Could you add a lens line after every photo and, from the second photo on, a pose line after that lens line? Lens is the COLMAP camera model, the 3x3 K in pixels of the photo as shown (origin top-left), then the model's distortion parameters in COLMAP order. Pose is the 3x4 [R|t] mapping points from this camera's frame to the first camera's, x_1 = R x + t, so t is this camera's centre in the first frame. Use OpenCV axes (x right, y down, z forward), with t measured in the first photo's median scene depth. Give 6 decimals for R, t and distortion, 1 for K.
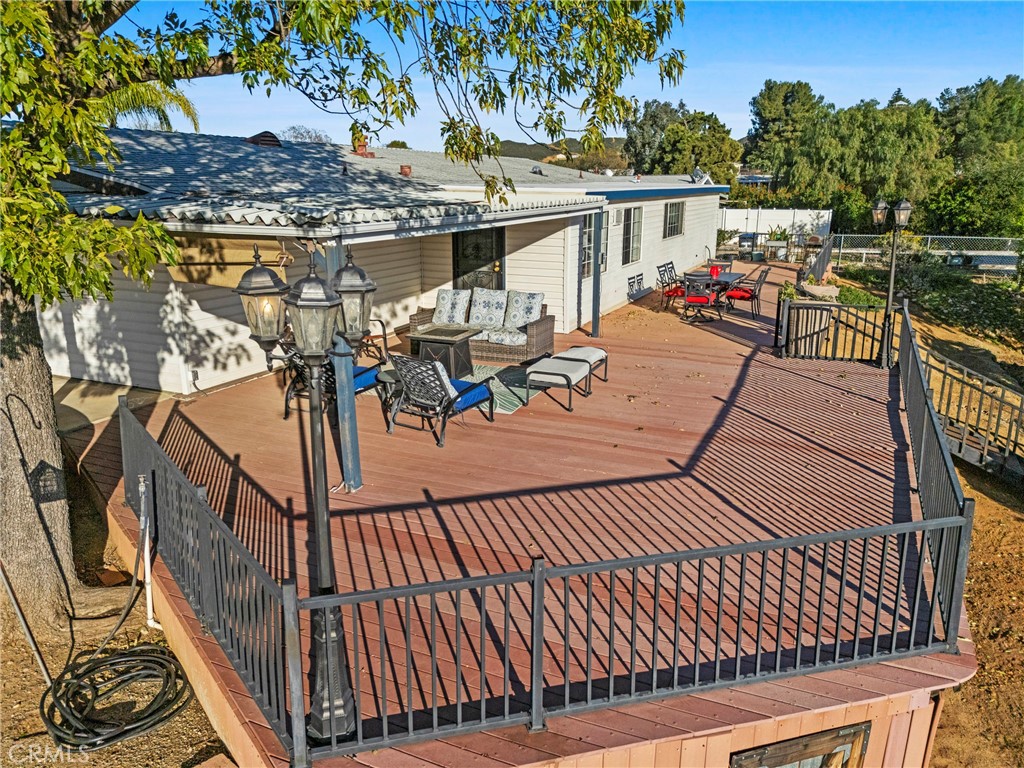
lens RADIAL K [[750.8, 0, 512.0], [0, 750.8, 384.0], [0, 0, 1]] dist [0.079110, -0.073172]
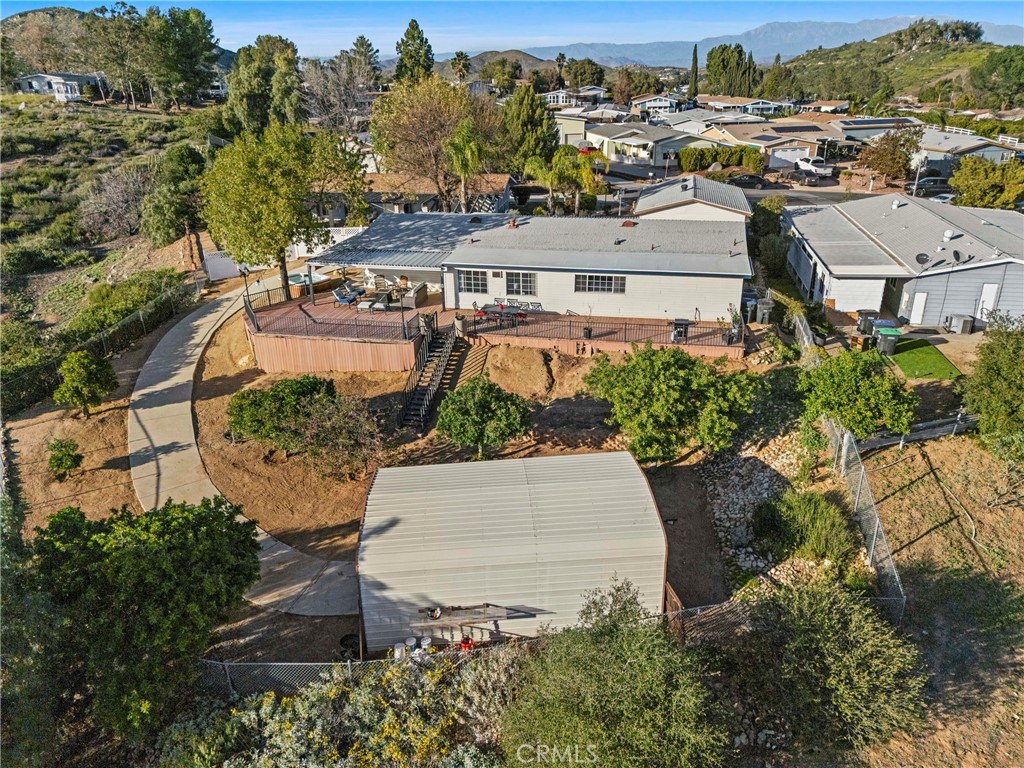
lens RADIAL K [[749.0, 0, 512.0], [0, 749.0, 384.0], [0, 0, 1]] dist [0.085702, -0.083083]
pose [[0.199246, 0.367379, -0.908479, 0.241789], [-0.237755, 0.917491, 0.318879, -0.066010], [0.950670, 0.152460, 0.270152, 0.041804]]
